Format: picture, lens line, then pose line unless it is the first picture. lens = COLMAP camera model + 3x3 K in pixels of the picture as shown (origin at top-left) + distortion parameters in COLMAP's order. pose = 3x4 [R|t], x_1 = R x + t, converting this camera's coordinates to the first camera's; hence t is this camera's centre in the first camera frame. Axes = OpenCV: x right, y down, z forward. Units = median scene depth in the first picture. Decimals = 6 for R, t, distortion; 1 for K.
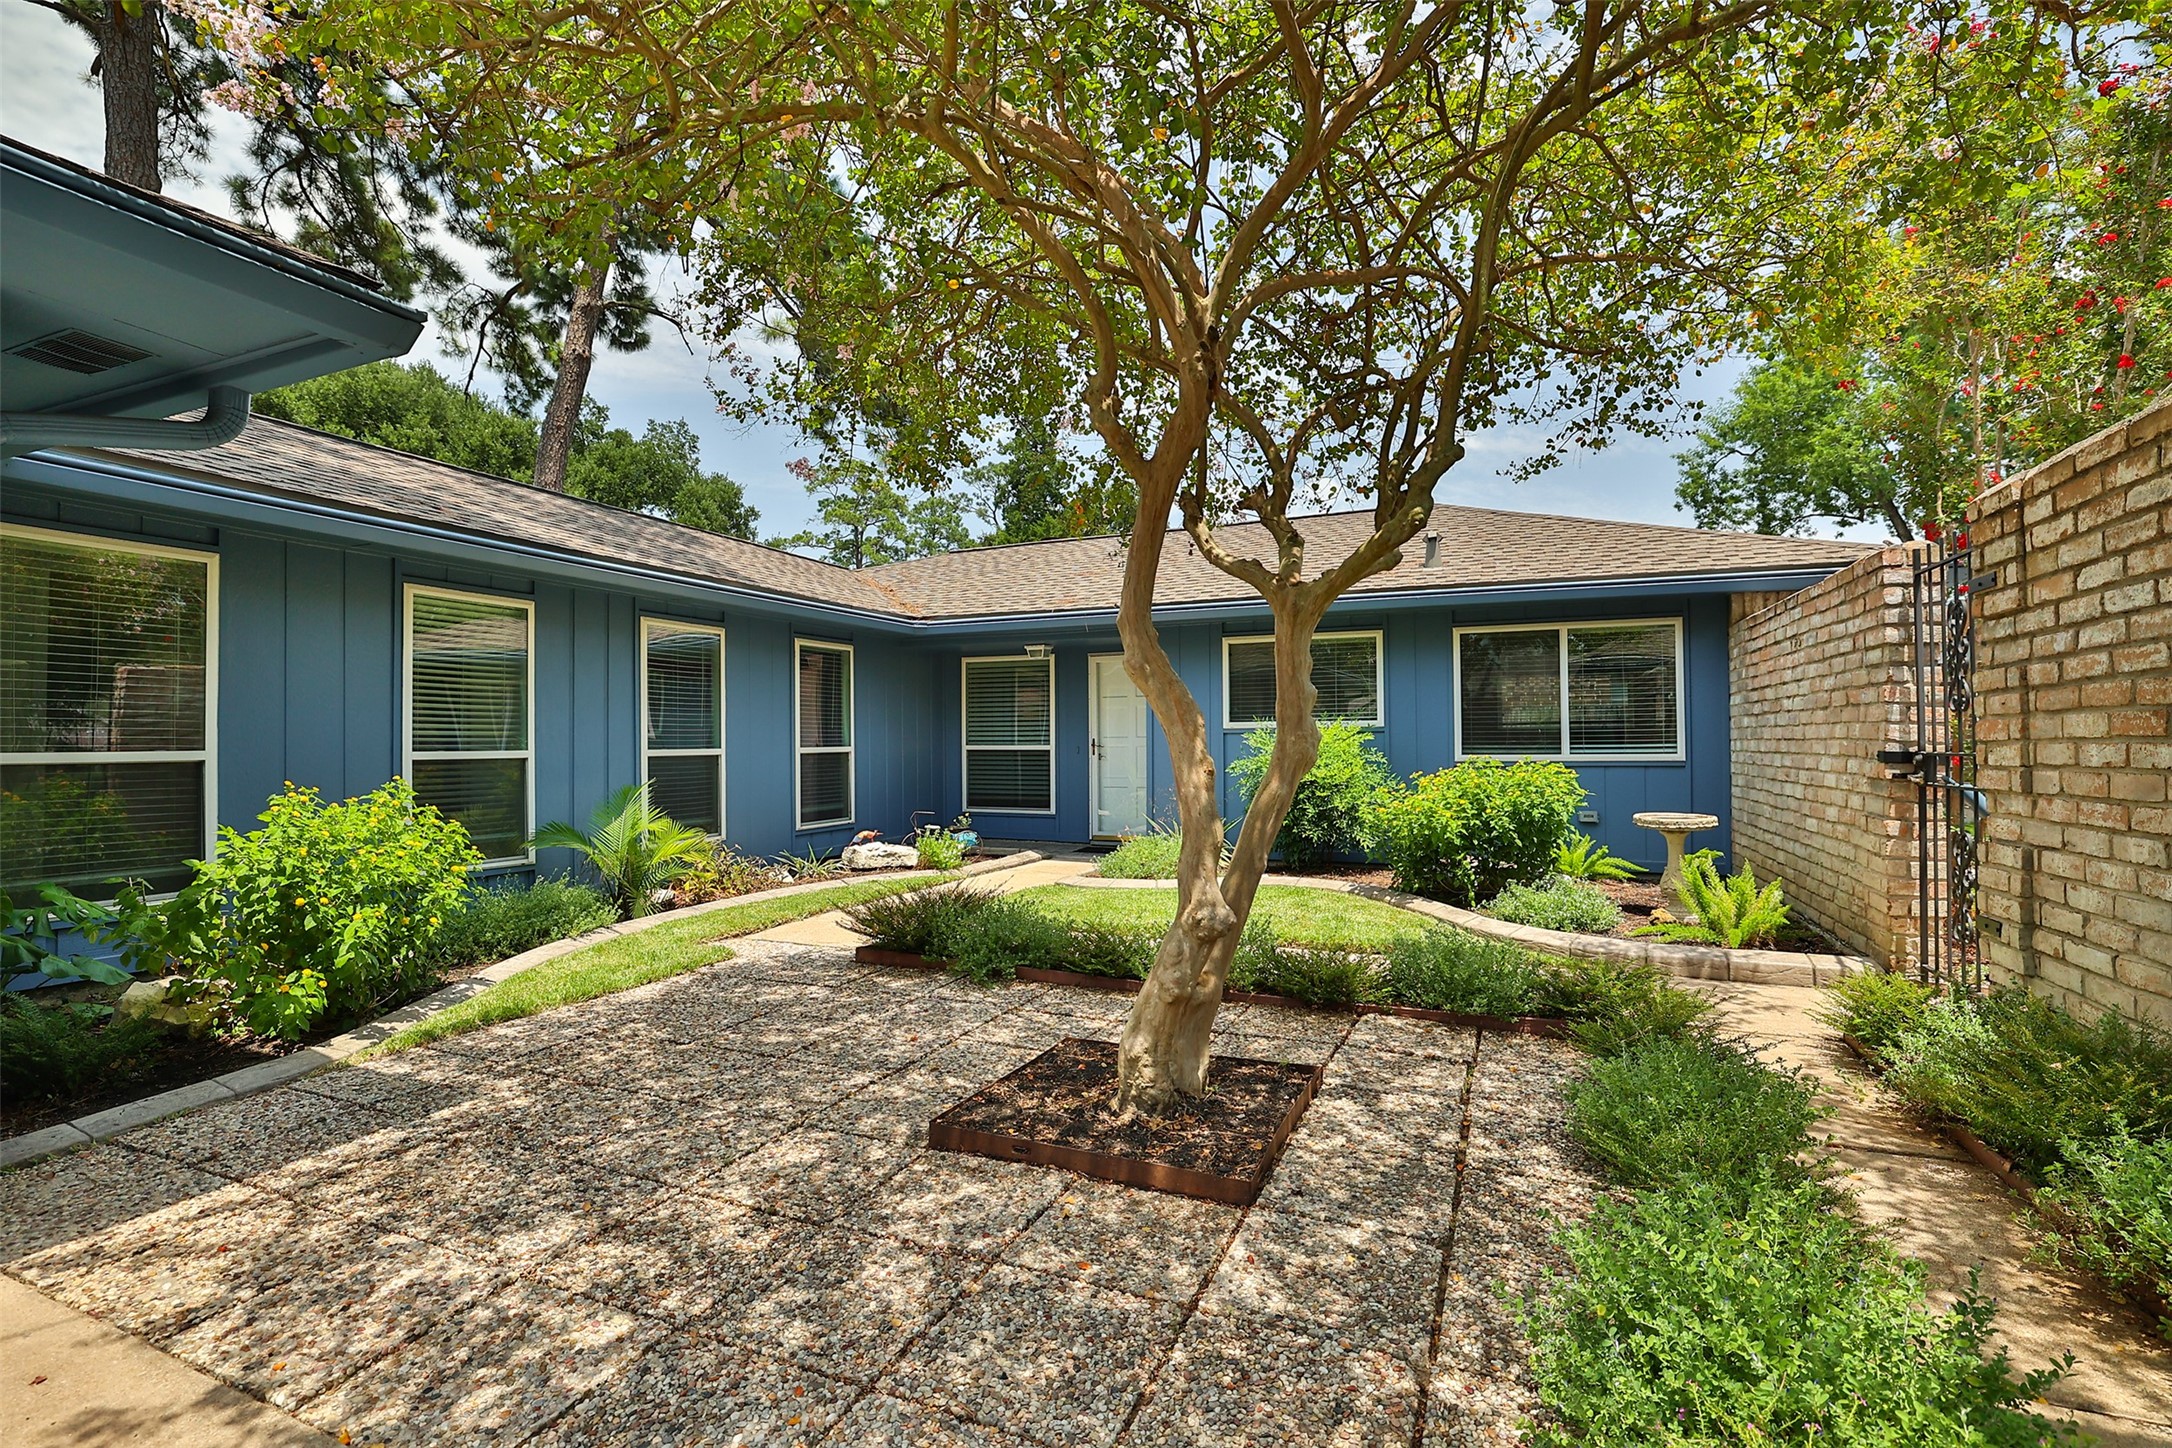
lens RADIAL K [[989.3, 0, 1092.6], [0, 989.3, 729.9], [0, 0, 1]] dist [-0.052751, 0.021553]
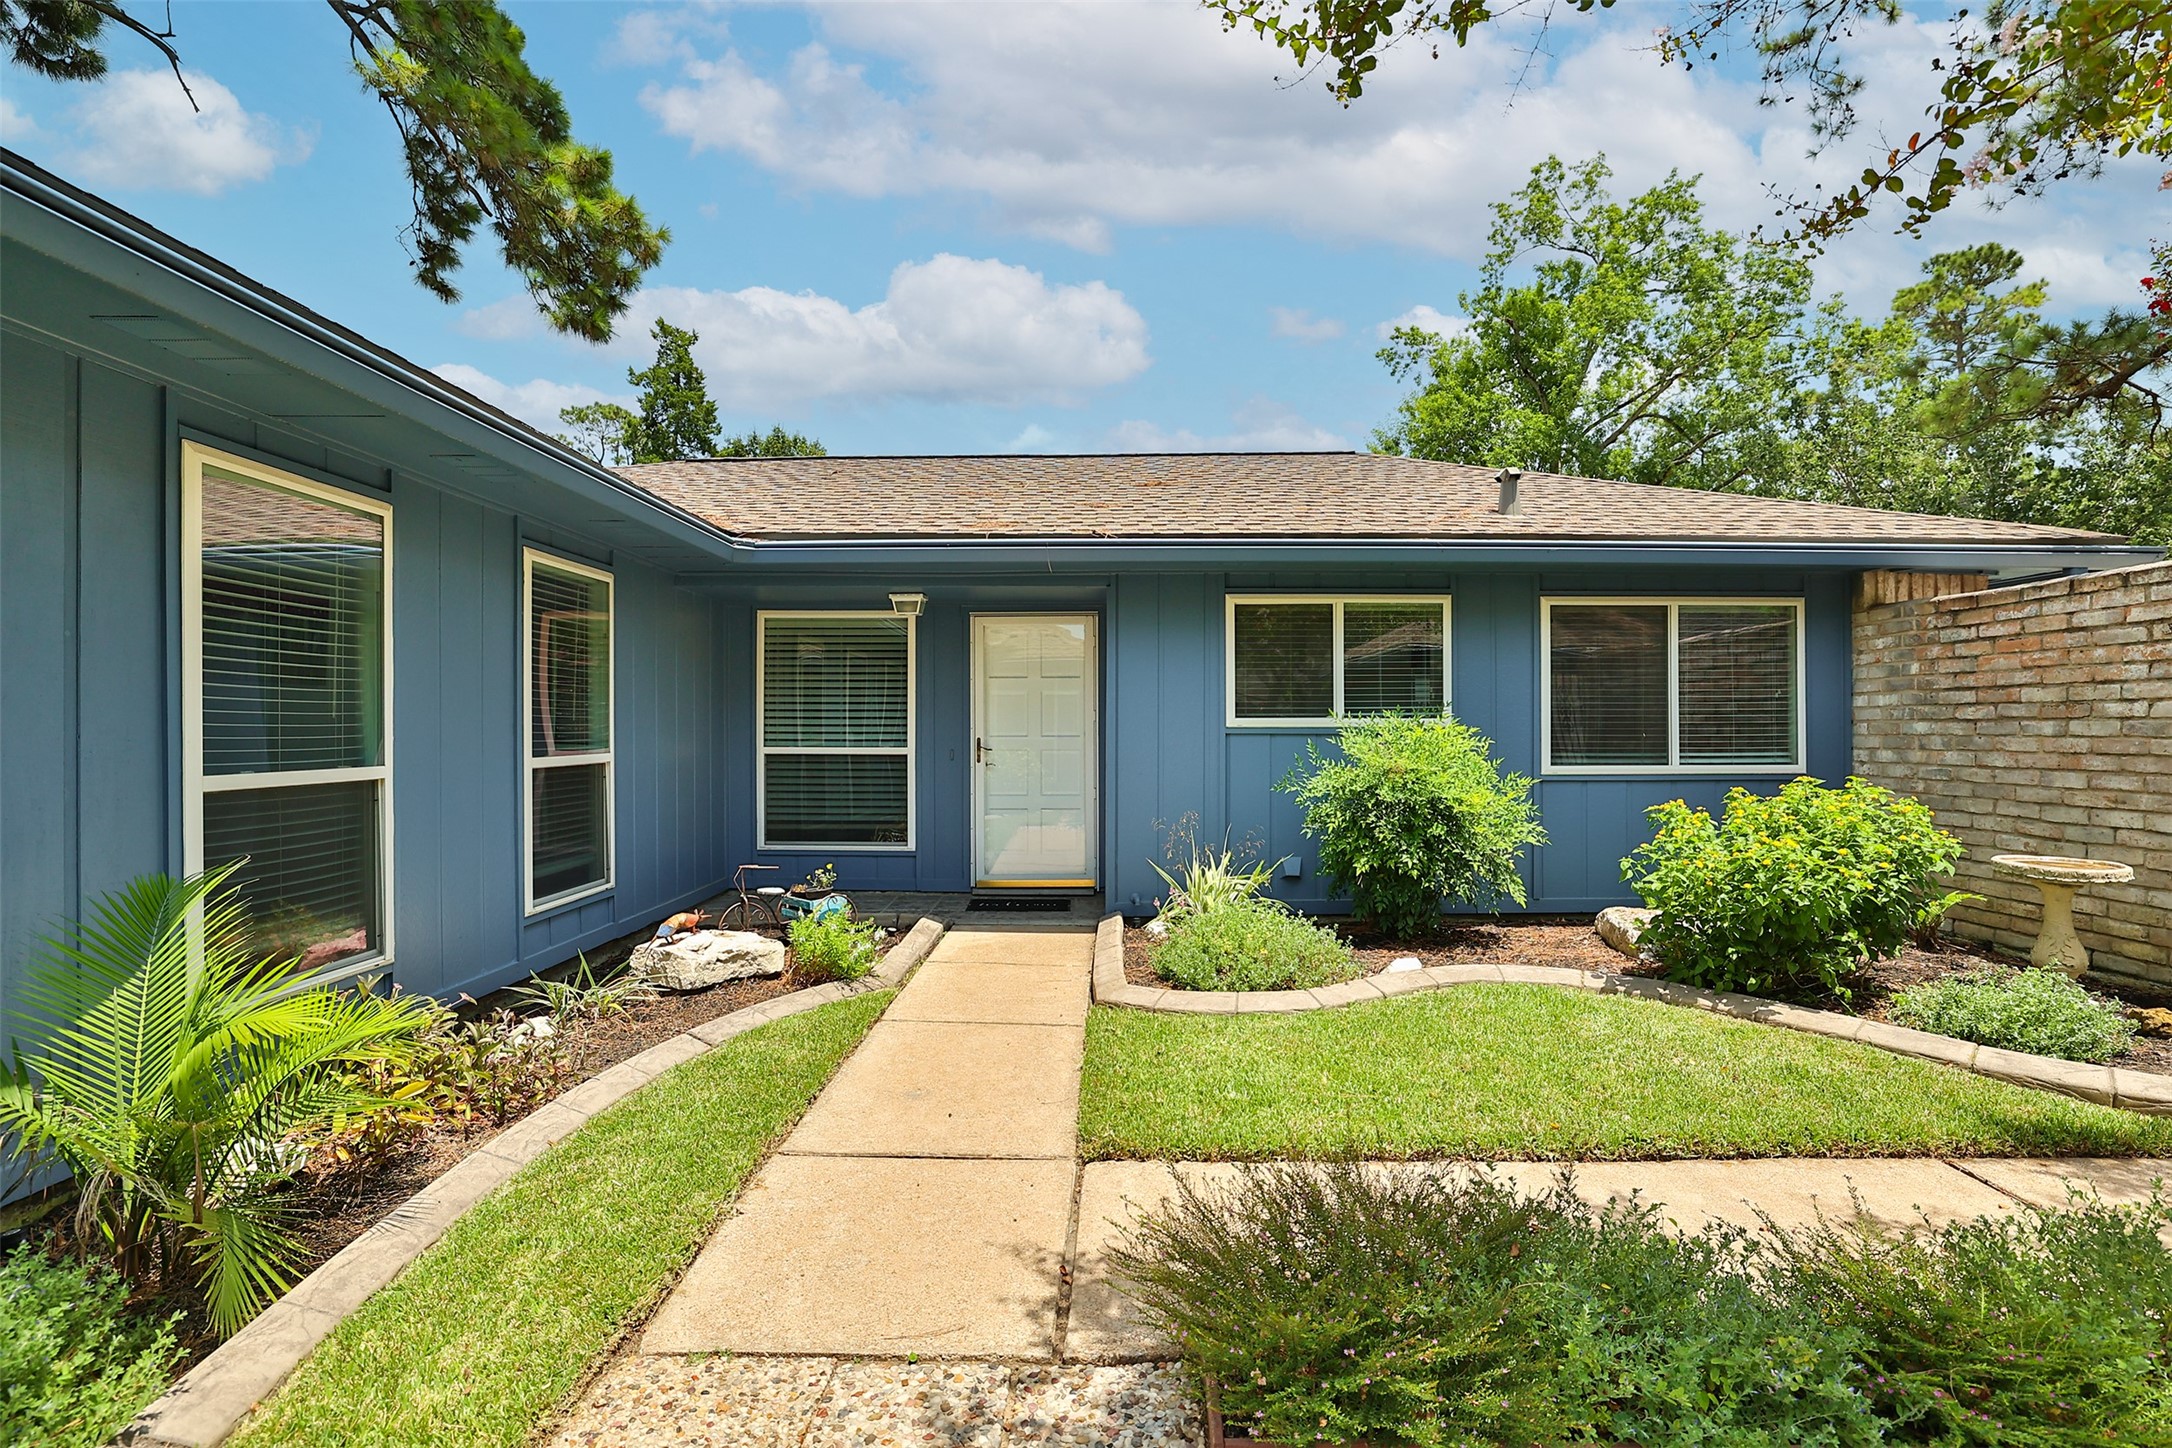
lens RADIAL K [[989.7, 0, 1089.4], [0, 989.7, 730.5], [0, 0, 1]] dist [-0.047515, 0.017881]
pose [[0.924875, 0.005927, 0.380226, -0.553798], [-0.011107, 0.999873, 0.011431, -0.014825], [-0.380110, -0.014796, 0.924823, 1.022361]]
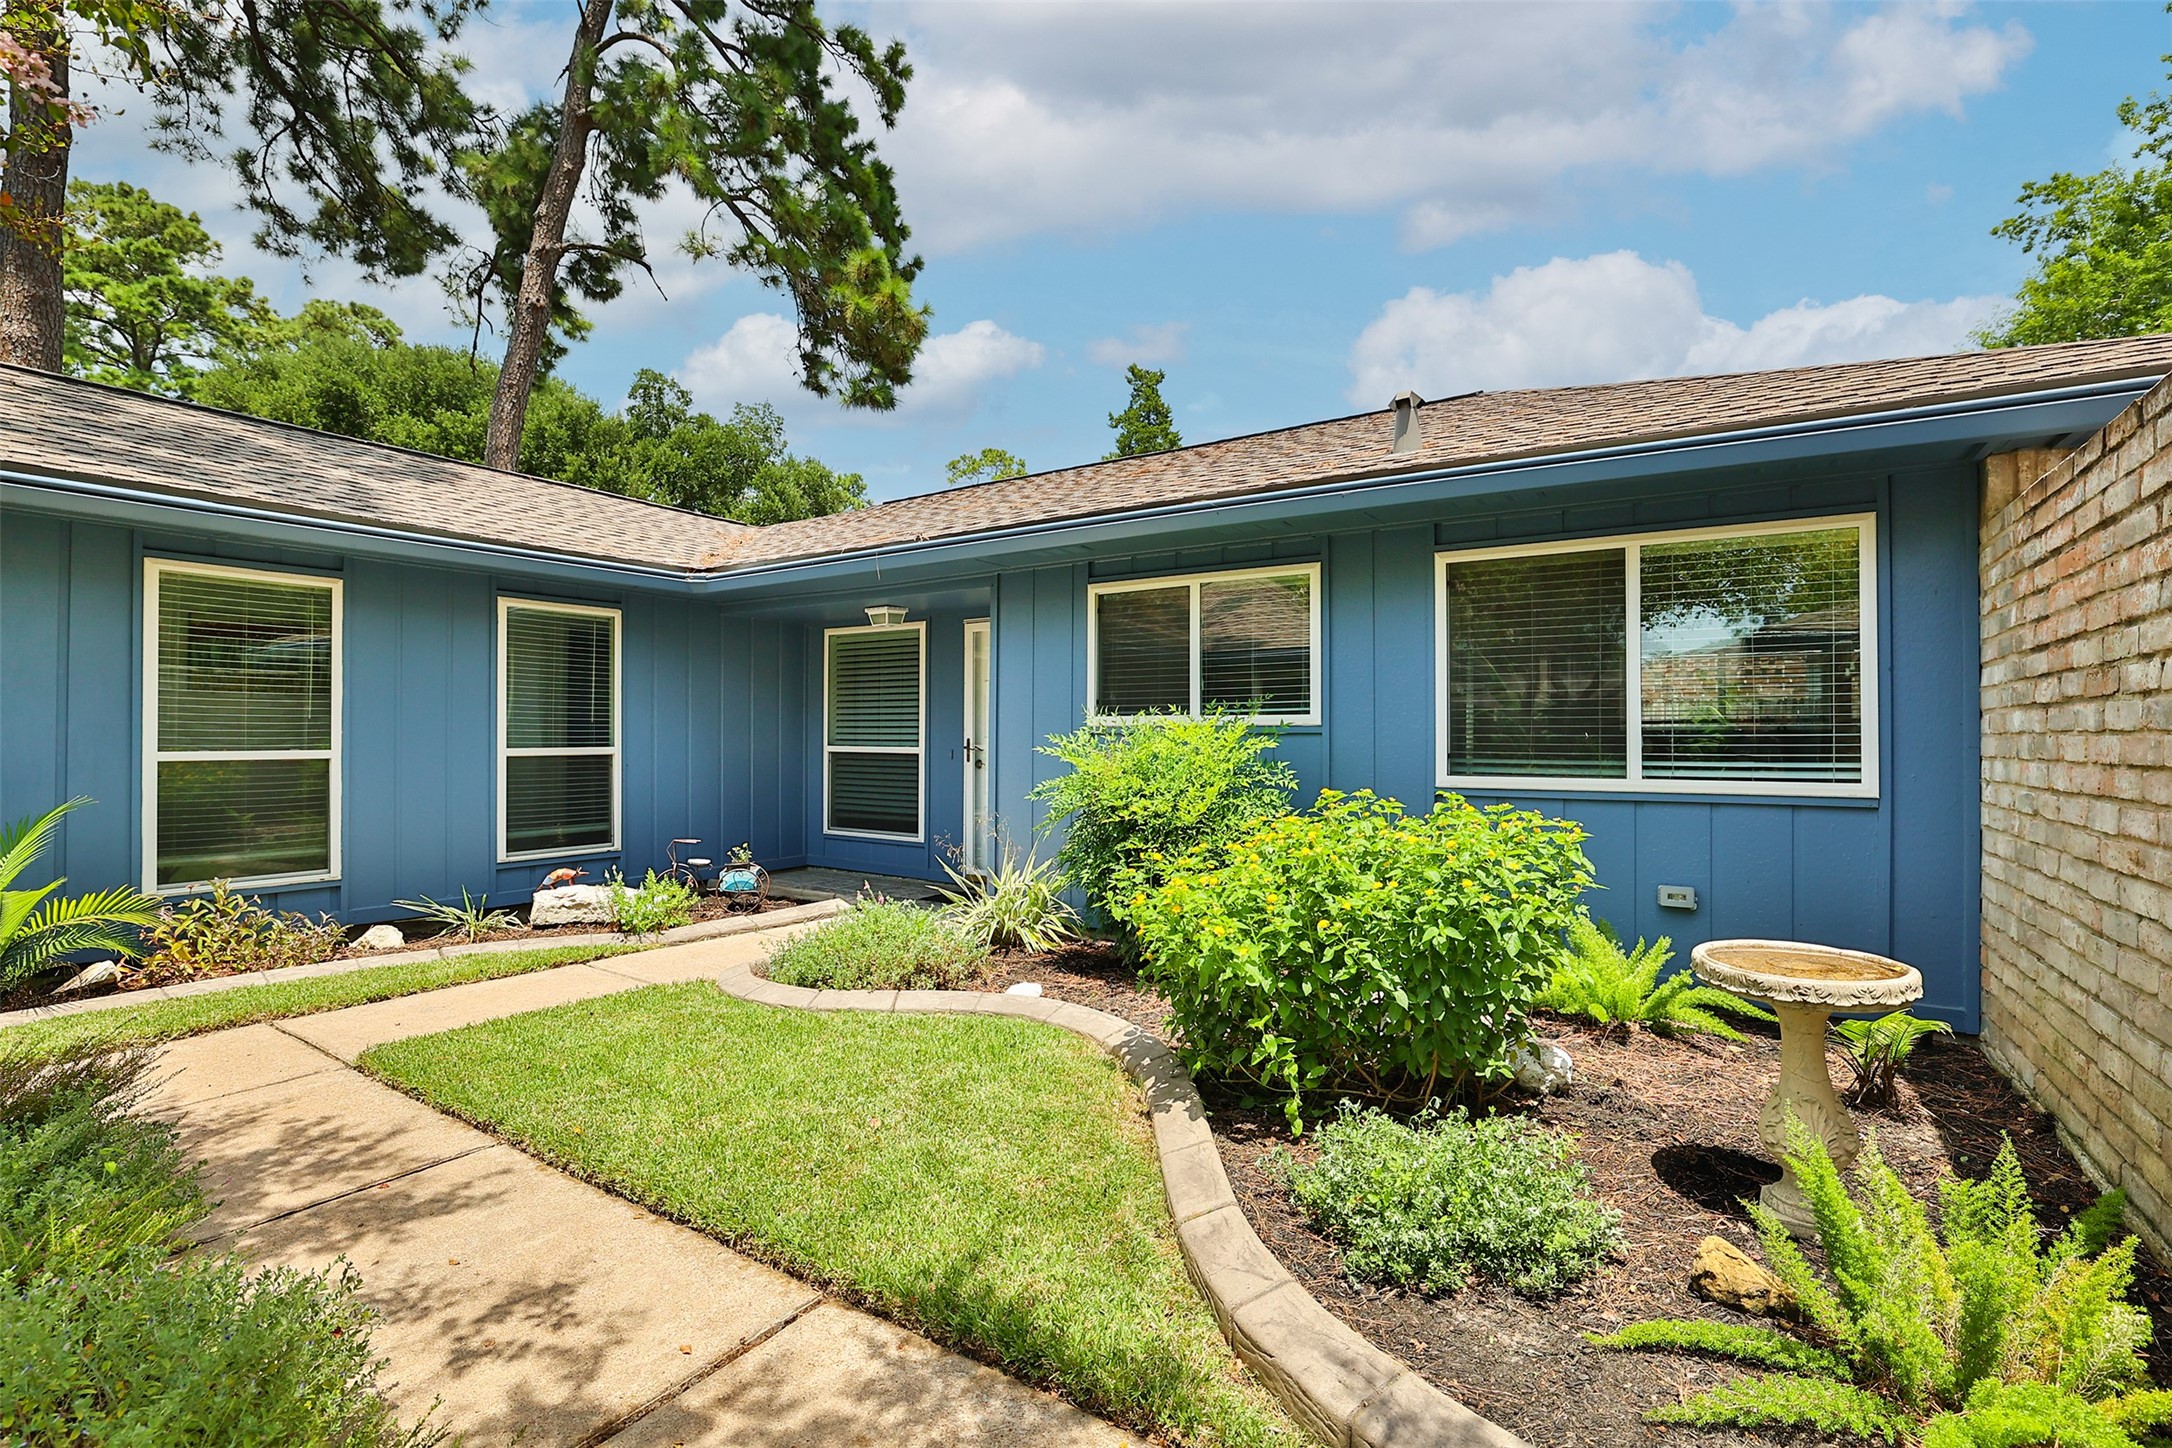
lens RADIAL K [[989.7, 0, 1089.4], [0, 989.7, 730.5], [0, 0, 1]] dist [-0.047515, 0.017881]
pose [[0.983758, 0.007786, -0.179333, 0.637269], [-0.006639, 0.999953, 0.007000, -0.007660], [0.179379, -0.005695, 0.983764, 0.934226]]
